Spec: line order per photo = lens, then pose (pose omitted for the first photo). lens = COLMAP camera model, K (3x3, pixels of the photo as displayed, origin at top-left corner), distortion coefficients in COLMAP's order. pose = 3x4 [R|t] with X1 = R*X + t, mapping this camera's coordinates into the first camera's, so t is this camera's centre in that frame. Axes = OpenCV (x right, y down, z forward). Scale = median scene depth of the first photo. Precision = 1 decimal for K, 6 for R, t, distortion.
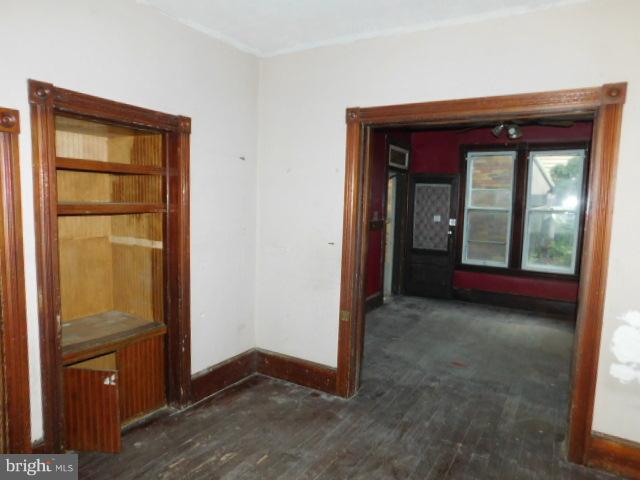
lens RADIAL K [[421.7, 0, 320.0], [0, 421.7, 240.0], [0, 0, 1]] dist [-0.068531, 0.057081]
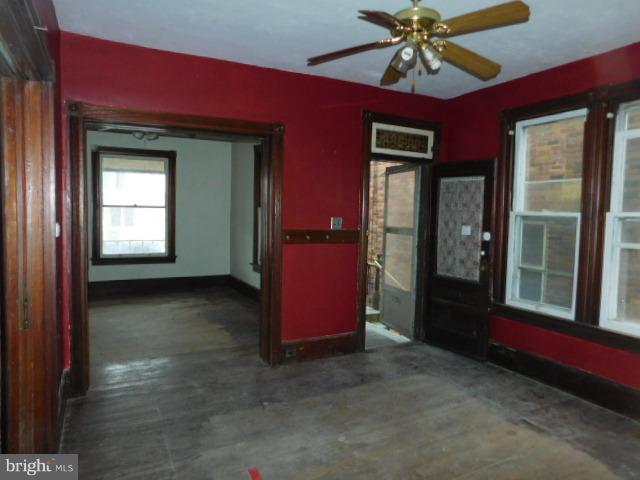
lens RADIAL K [[421.7, 0, 320.0], [0, 421.7, 240.0], [0, 0, 1]] dist [-0.068531, 0.057081]
pose [[0.846053, 0.027386, -0.532396, 0.461463], [-0.050190, 0.998336, -0.028406, -0.007770], [0.530732, 0.050754, 0.846019, 0.364163]]
